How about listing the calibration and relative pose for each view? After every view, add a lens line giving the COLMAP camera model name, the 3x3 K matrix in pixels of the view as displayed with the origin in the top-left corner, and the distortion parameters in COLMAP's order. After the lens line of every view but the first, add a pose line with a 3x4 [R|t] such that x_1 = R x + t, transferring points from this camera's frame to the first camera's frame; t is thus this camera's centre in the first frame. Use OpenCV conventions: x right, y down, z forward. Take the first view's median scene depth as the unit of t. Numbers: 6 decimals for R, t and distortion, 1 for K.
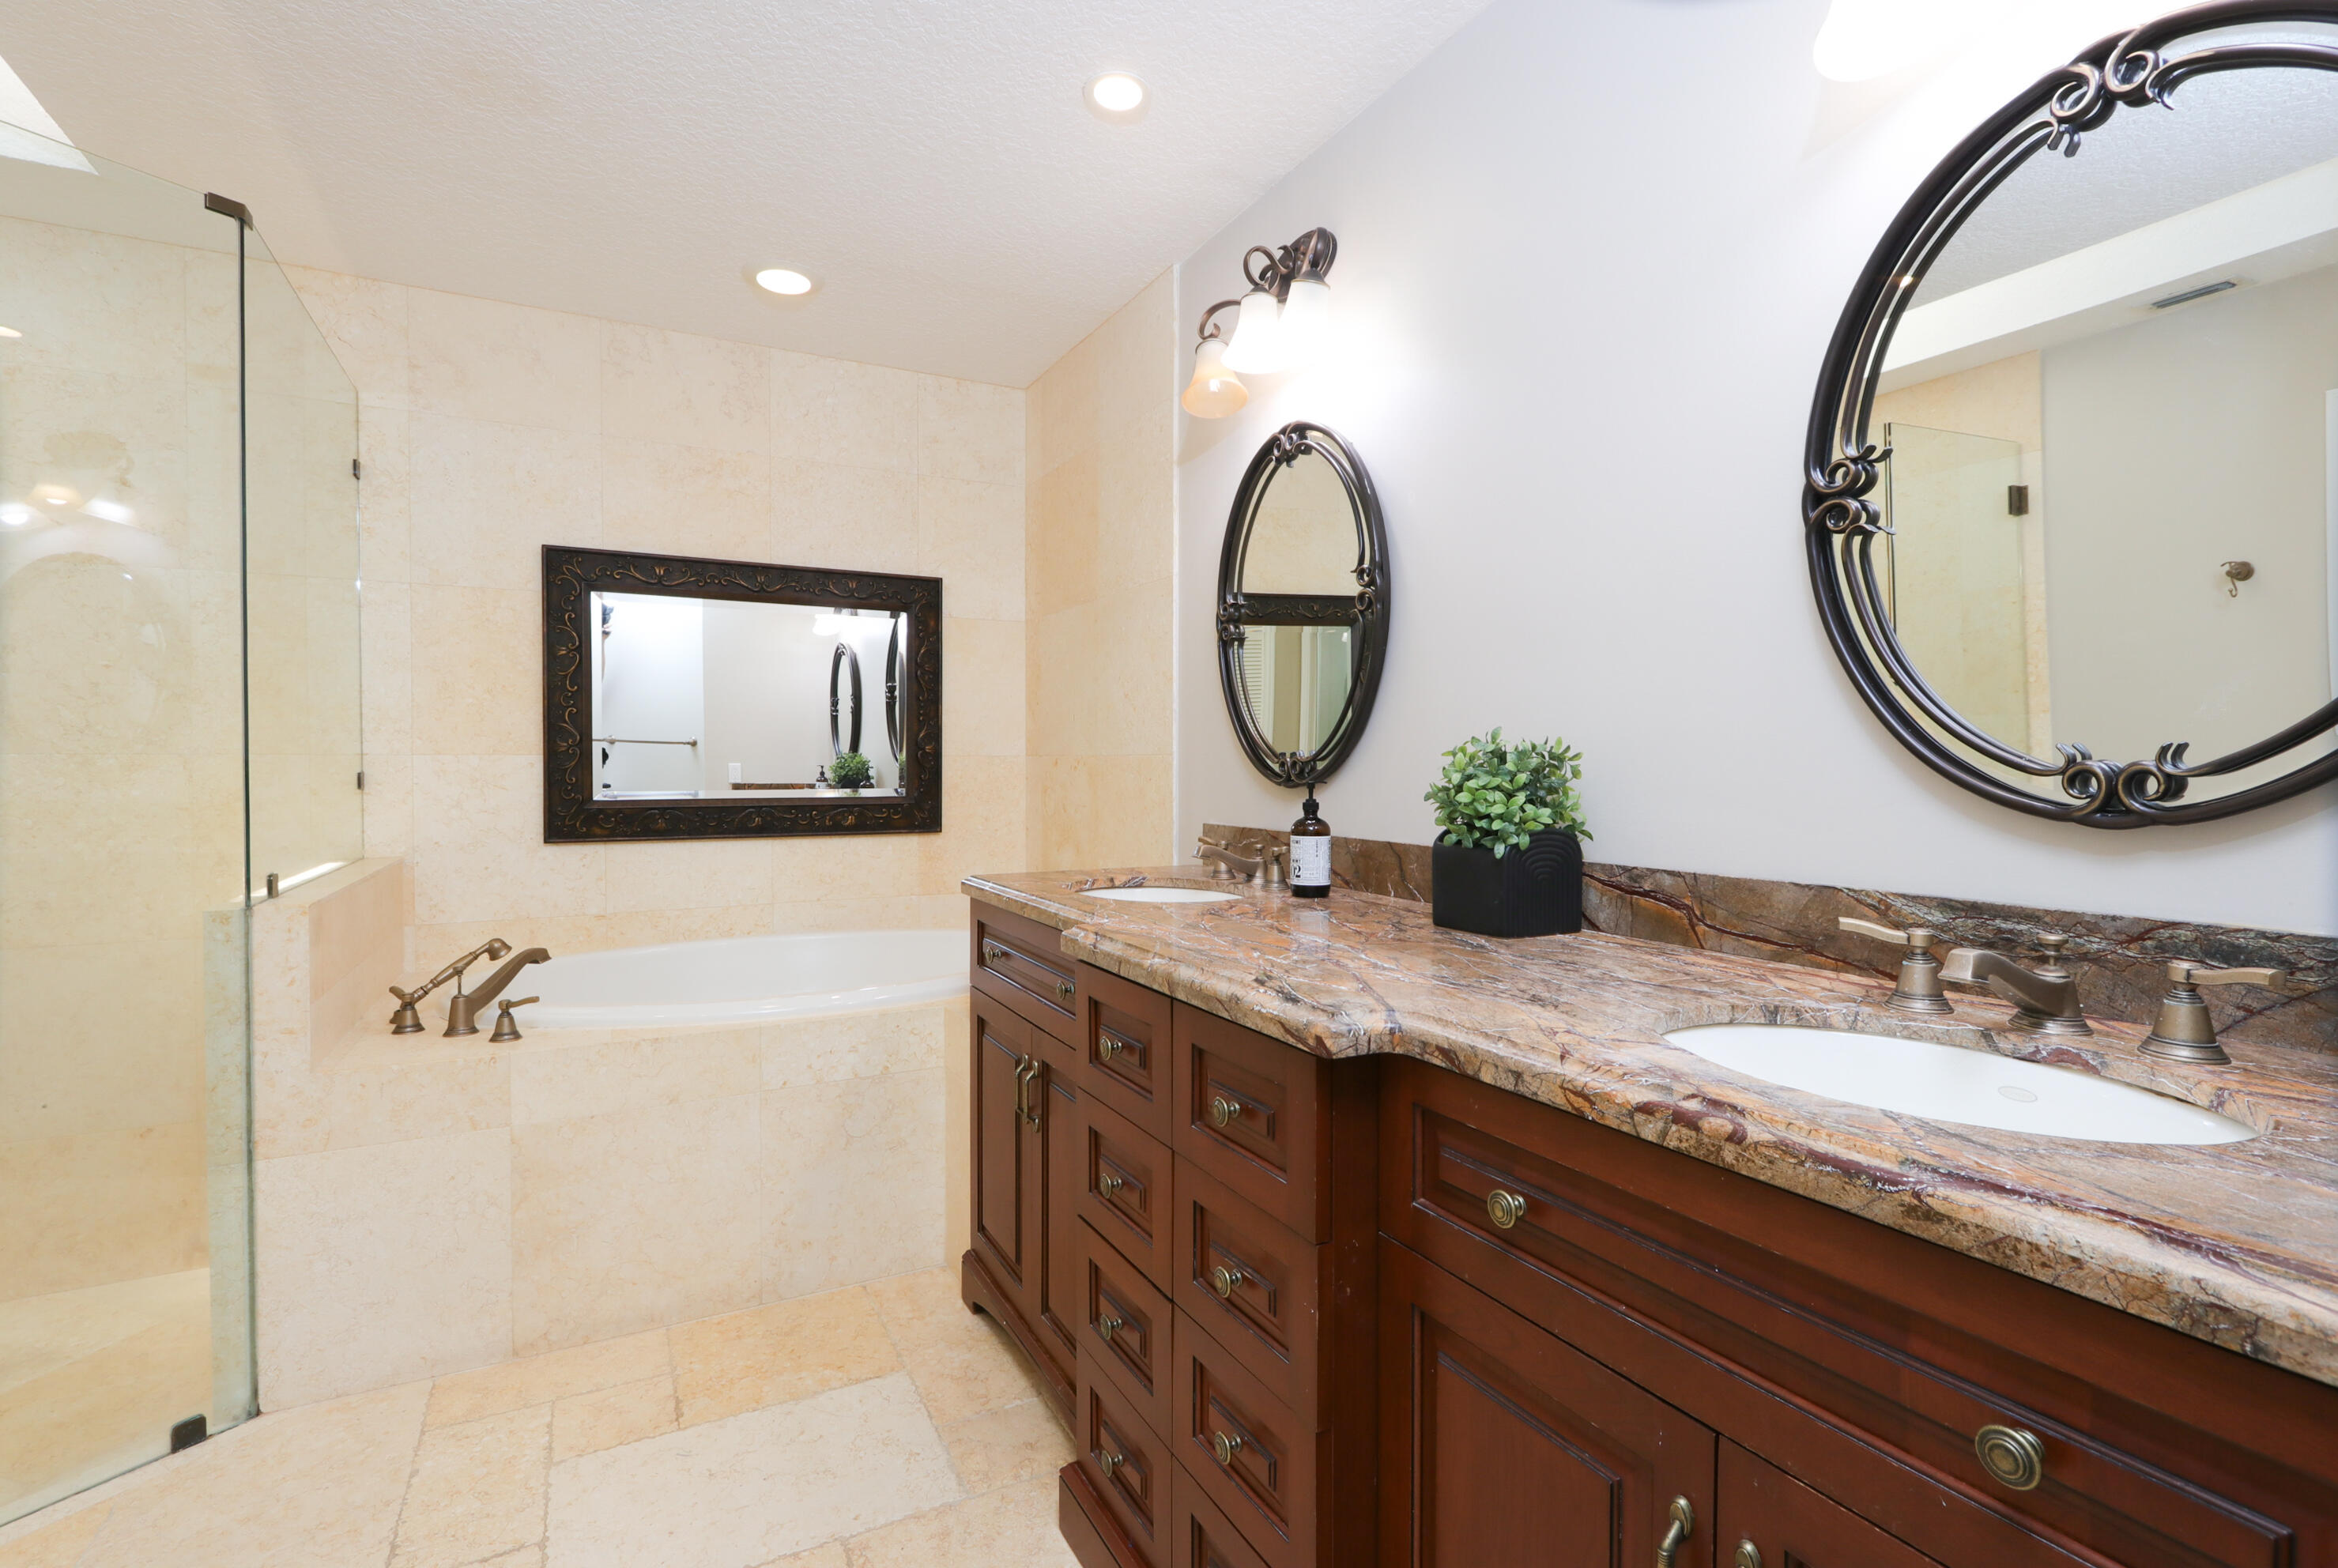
lens RADIAL K [[1071.2, 0, 1181.7], [0, 1071.2, 771.6], [0, 0, 1]] dist [-0.000634, -0.001728]
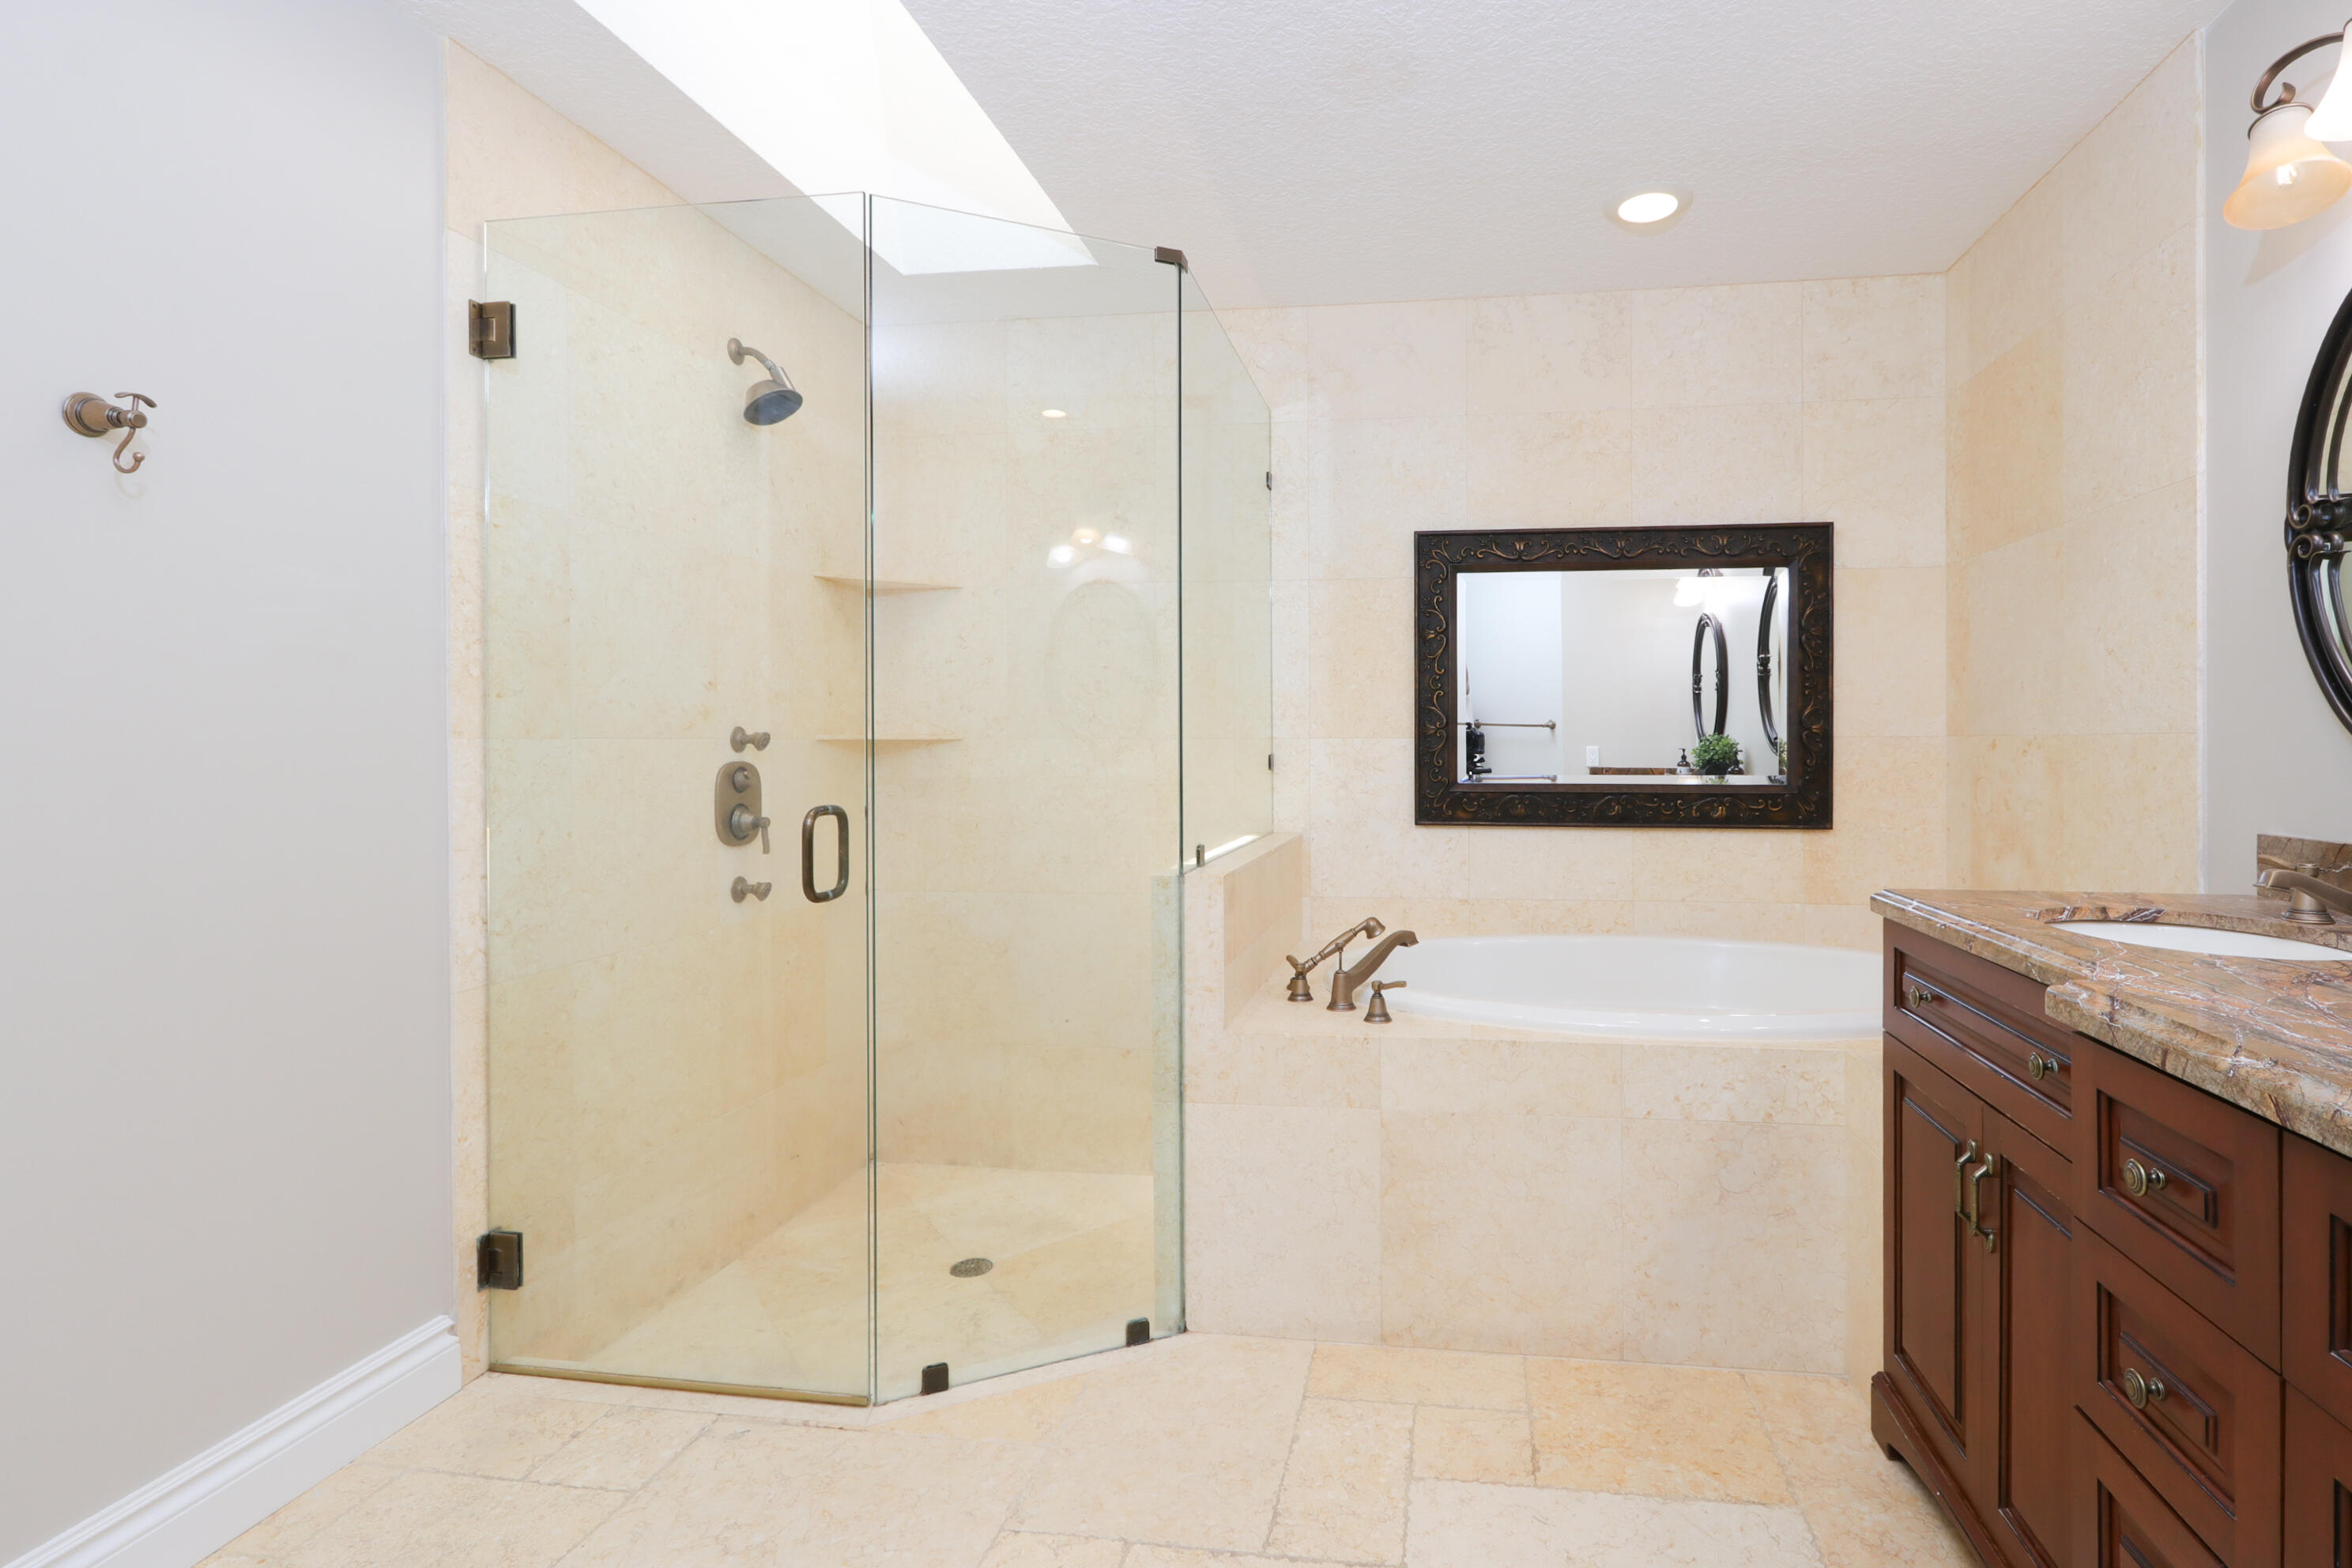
lens RADIAL K [[1077.6, 0, 1311.6], [0, 1077.6, 746.5], [0, 0, 1]] dist [-0.000634, -0.001728]
pose [[0.798021, -0.000915, -0.602629, -0.062962], [-0.004057, 0.999968, -0.006890, 0.000073], [0.602616, 0.007943, 0.797992, 0.136339]]
